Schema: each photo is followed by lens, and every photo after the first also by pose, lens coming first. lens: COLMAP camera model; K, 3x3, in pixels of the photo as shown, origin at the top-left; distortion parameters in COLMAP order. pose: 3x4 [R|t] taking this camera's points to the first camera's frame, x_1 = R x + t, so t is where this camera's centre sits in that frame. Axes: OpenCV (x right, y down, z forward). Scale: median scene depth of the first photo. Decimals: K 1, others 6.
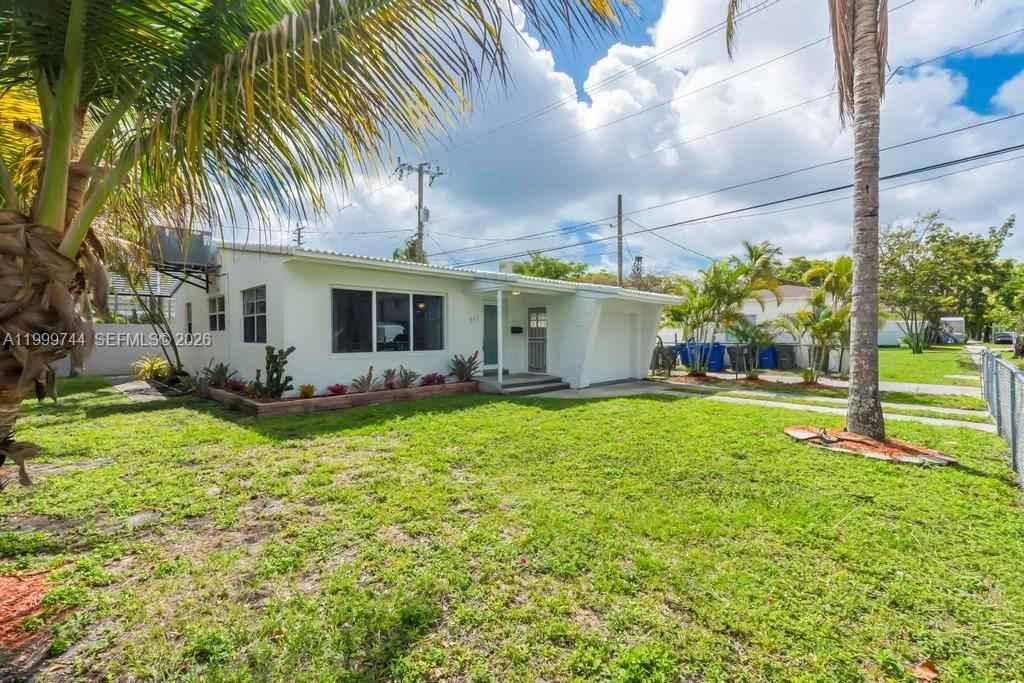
lens RADIAL K [[449.4, 0, 512.0], [0, 449.4, 341.5], [0, 0, 1]] dist [0.023121, 0.000043]
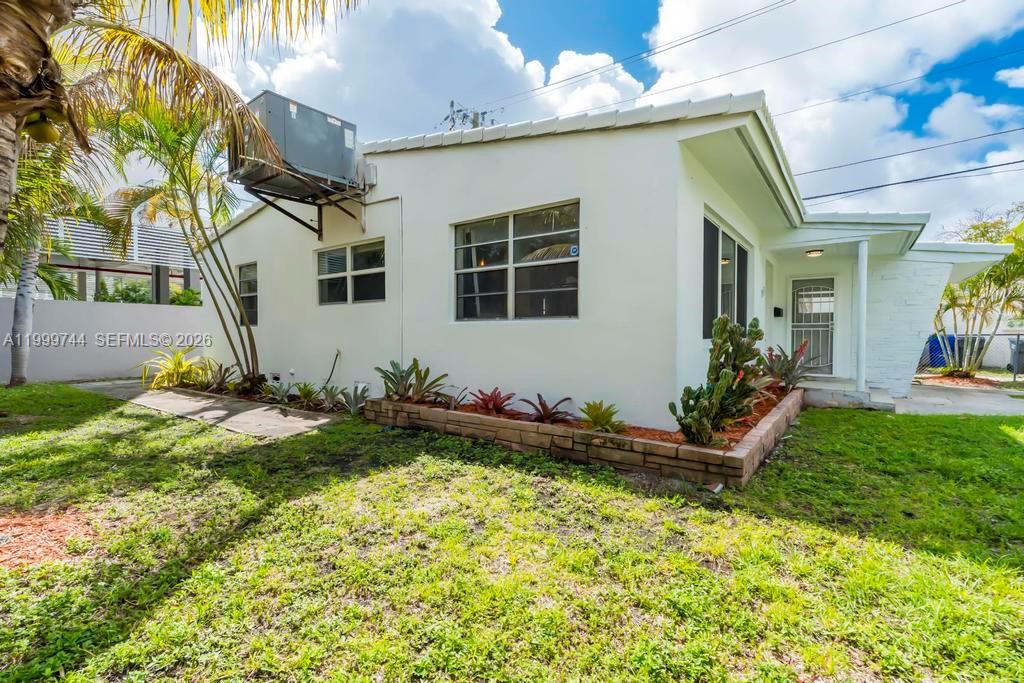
lens RADIAL K [[458.0, 0, 512.0], [0, 458.0, 341.5], [0, 0, 1]] dist [0.005533, 0.000442]
pose [[0.986800, 0.007663, 0.161760, -0.459623], [-0.006344, 0.999942, -0.008668, 0.023614], [-0.161818, 0.007527, 0.986792, 0.339480]]
